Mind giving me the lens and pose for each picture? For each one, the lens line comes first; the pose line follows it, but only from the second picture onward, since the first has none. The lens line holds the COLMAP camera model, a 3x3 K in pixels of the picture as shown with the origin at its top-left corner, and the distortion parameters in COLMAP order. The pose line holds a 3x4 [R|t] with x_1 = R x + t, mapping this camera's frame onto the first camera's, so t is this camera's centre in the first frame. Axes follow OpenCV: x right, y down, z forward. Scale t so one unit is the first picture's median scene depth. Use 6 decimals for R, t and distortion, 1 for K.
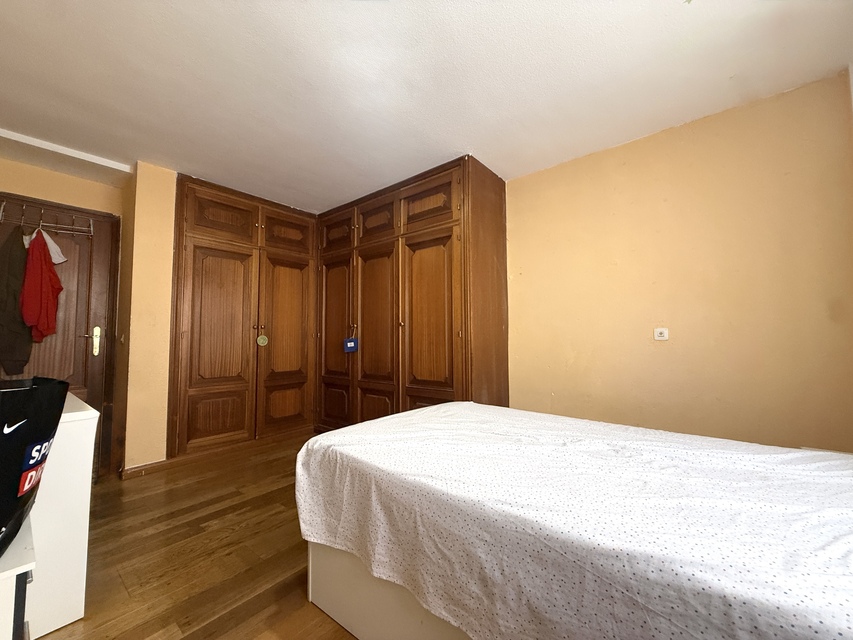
lens RADIAL K [[341.4, 0, 424.5], [0, 341.4, 318.9], [0, 0, 1]] dist [0.001225, 0.000225]
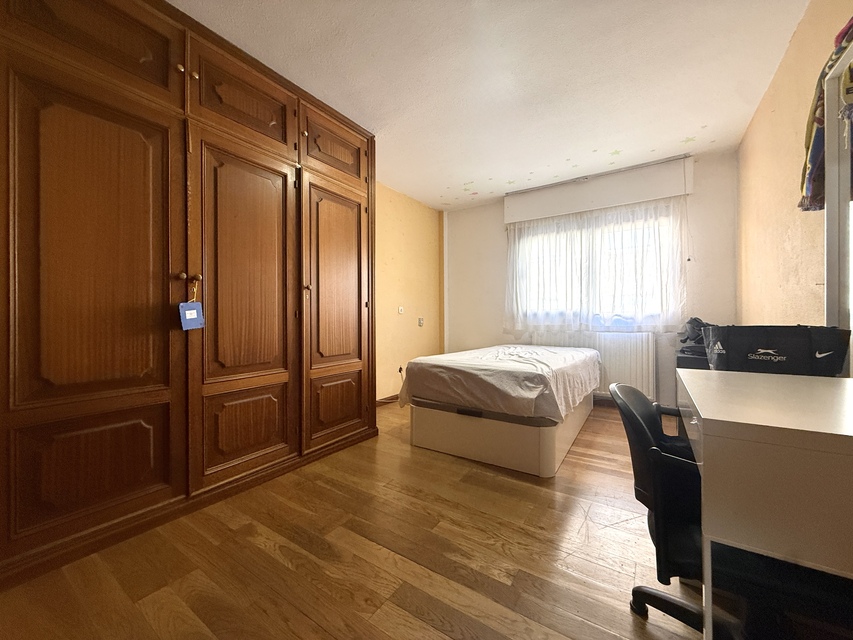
lens RADIAL K [[341.4, 0, 424.5], [0, 341.4, 318.9], [0, 0, 1]] dist [0.001225, 0.000225]
pose [[-0.089943, 0.005520, 0.995932, -1.184349], [-0.052946, 0.998544, -0.010316, 0.110072], [-0.994539, -0.053659, -0.089520, 1.146487]]
